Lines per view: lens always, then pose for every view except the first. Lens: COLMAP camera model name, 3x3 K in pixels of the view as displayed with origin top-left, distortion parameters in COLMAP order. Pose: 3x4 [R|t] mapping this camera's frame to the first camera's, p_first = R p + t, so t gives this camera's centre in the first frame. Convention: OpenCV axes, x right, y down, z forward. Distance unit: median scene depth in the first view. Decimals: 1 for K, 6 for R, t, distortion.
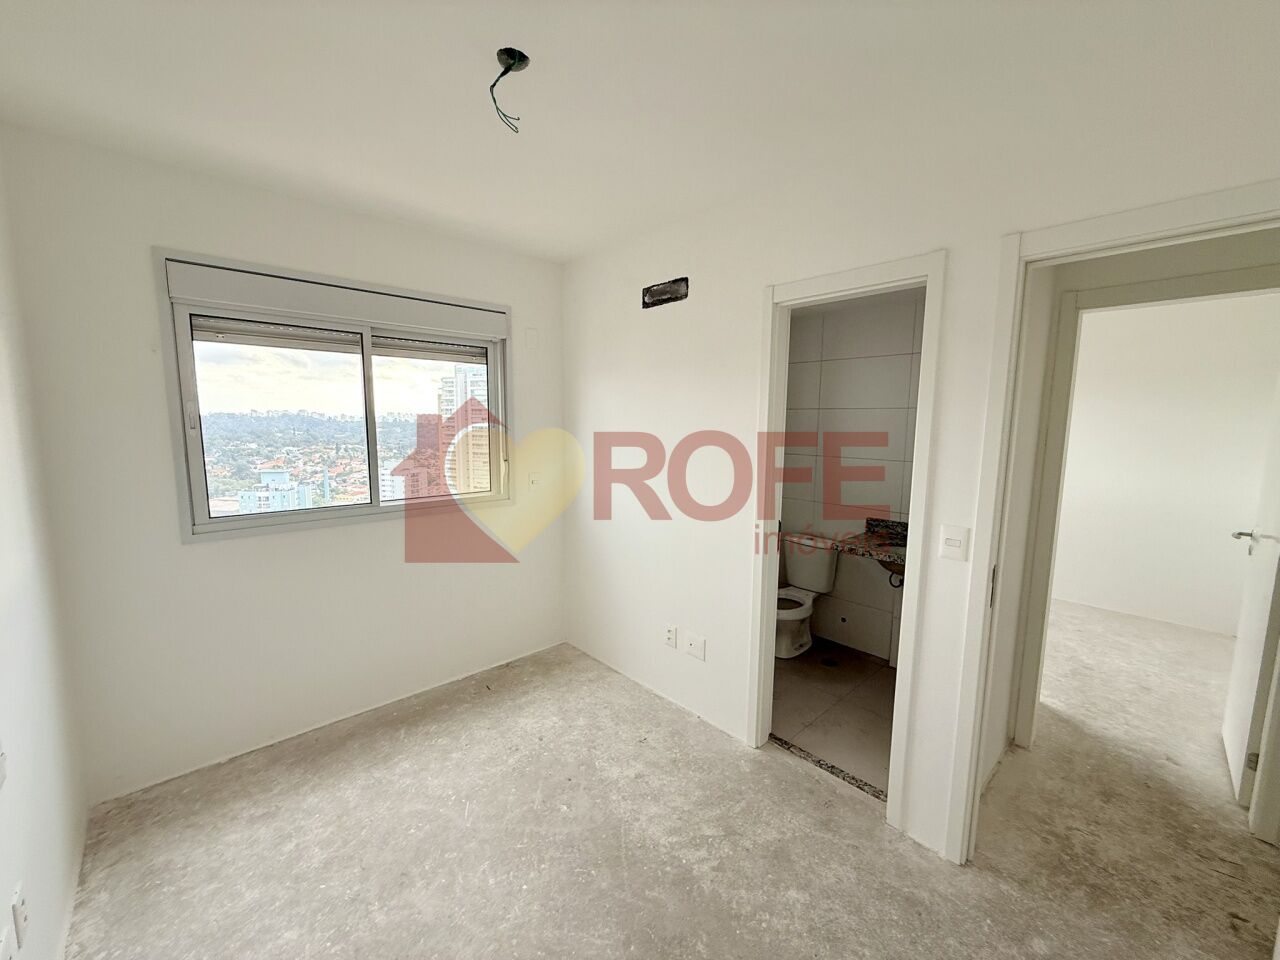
lens RADIAL K [[511.0, 0, 636.8], [0, 511.0, 480.7], [0, 0, 1]] dist [0.000137, -0.000070]
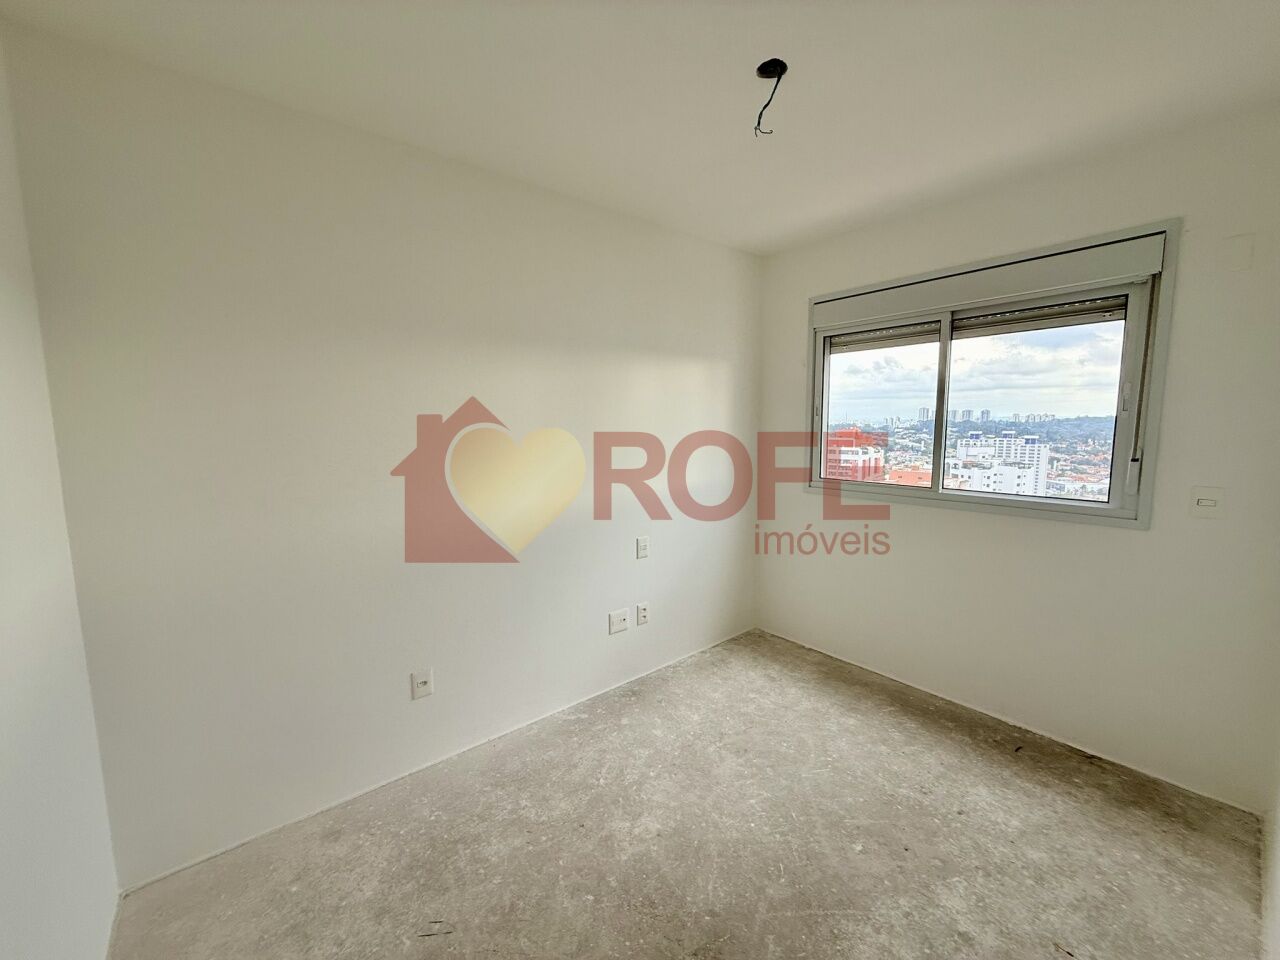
lens RADIAL K [[512.1, 0, 636.1], [0, 512.1, 480.6], [0, 0, 1]] dist [0.000517, -0.000017]
pose [[-0.063152, 0.102789, -0.992696, 0.657695], [-0.113290, 0.987514, 0.109460, -0.018976], [0.991553, 0.119375, -0.050719, 0.586496]]
